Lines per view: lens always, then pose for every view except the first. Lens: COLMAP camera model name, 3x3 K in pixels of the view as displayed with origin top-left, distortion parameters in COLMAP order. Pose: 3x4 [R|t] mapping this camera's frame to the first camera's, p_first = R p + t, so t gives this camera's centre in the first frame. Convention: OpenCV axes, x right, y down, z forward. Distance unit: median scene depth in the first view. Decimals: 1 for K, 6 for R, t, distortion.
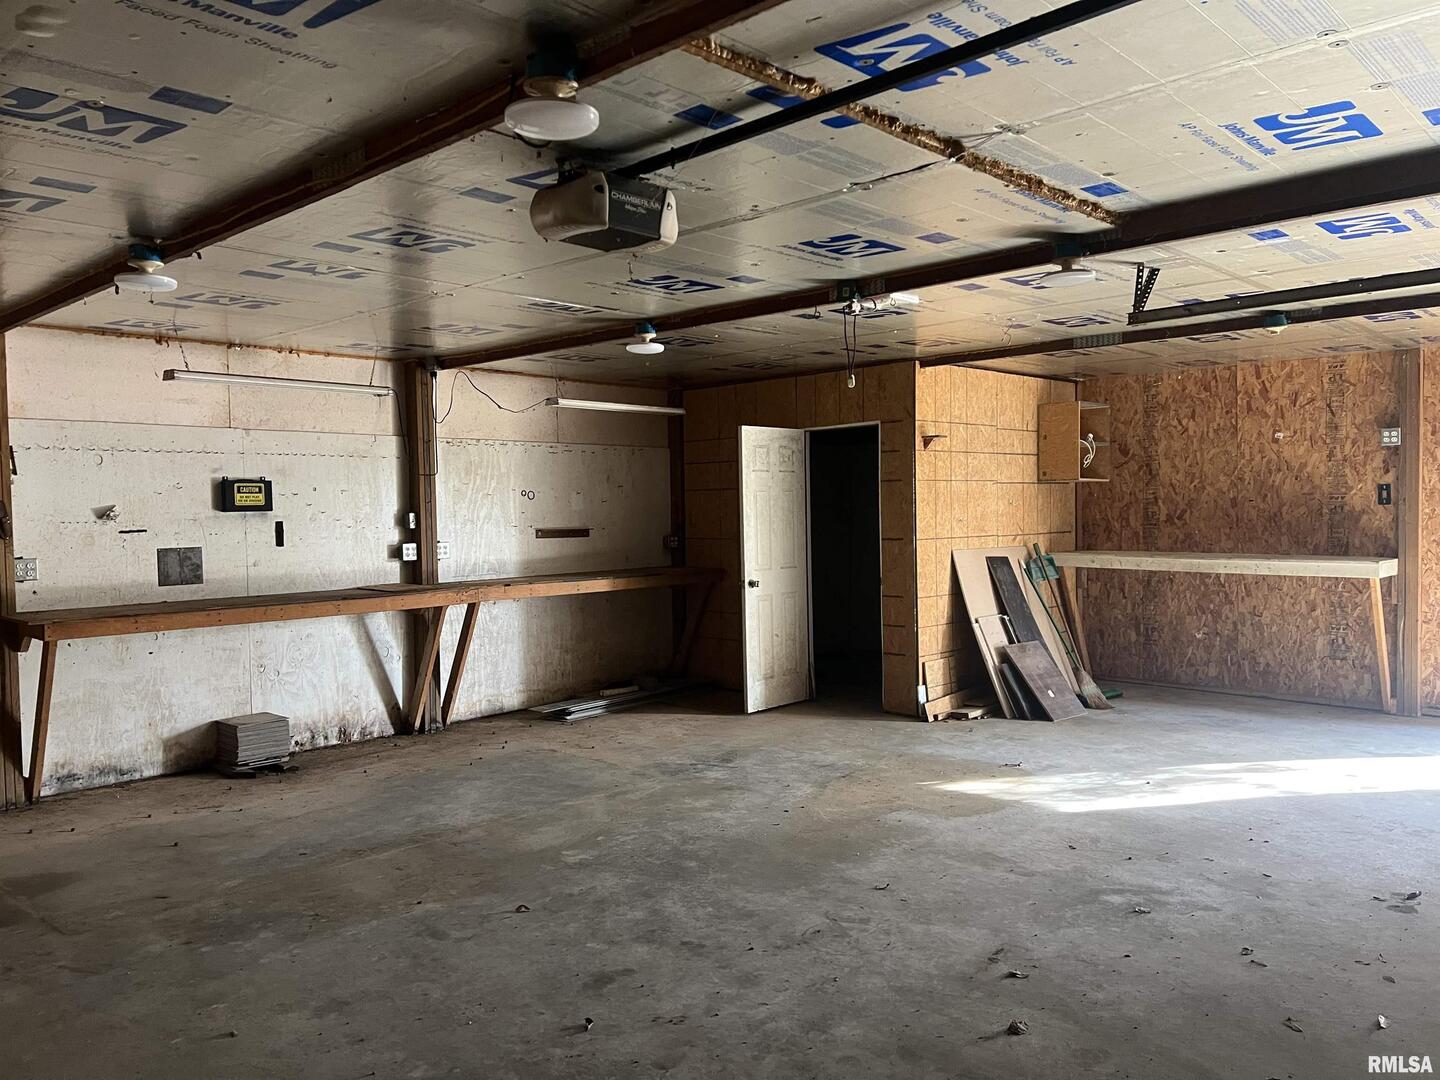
lens RADIAL K [[1071.3, 0, 713.6], [0, 1071.3, 538.9], [0, 0, 1]] dist [0.063294, -0.069882]
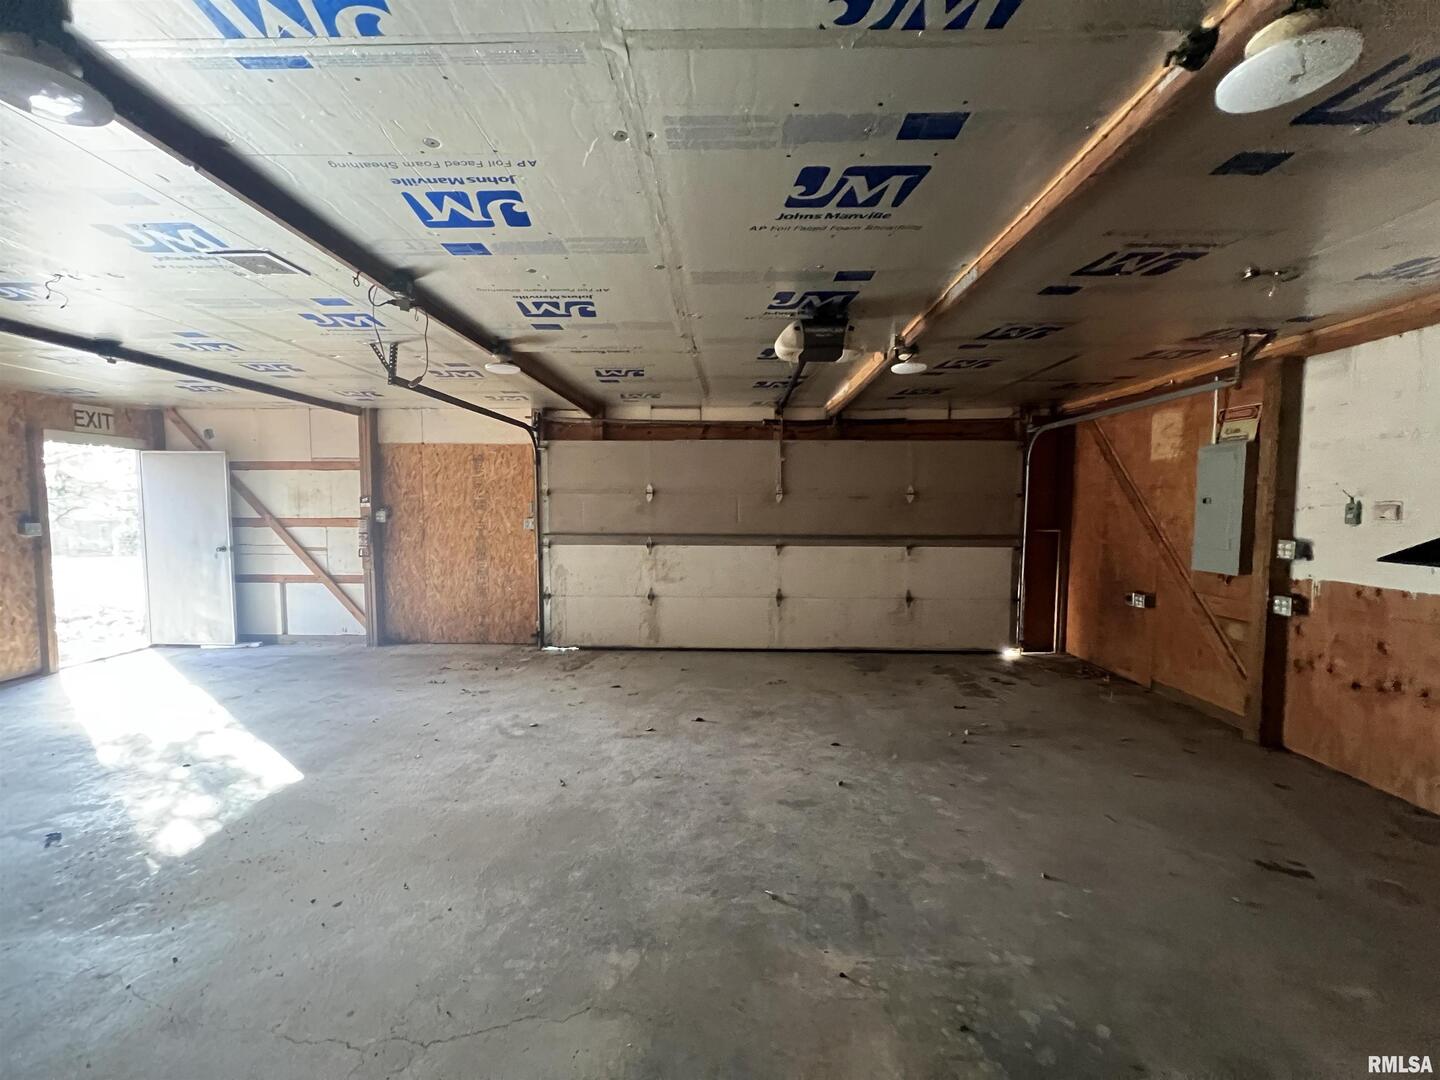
lens RADIAL K [[574.7, 0, 720.0], [0, 574.7, 540.0], [0, 0, 1]] dist [-0.002023, -0.000166]
pose [[-0.669021, -0.033065, 0.742508, -0.481855], [0.030800, 0.996918, 0.072147, -0.034503], [-0.742605, 0.071137, -0.665941, 1.224458]]
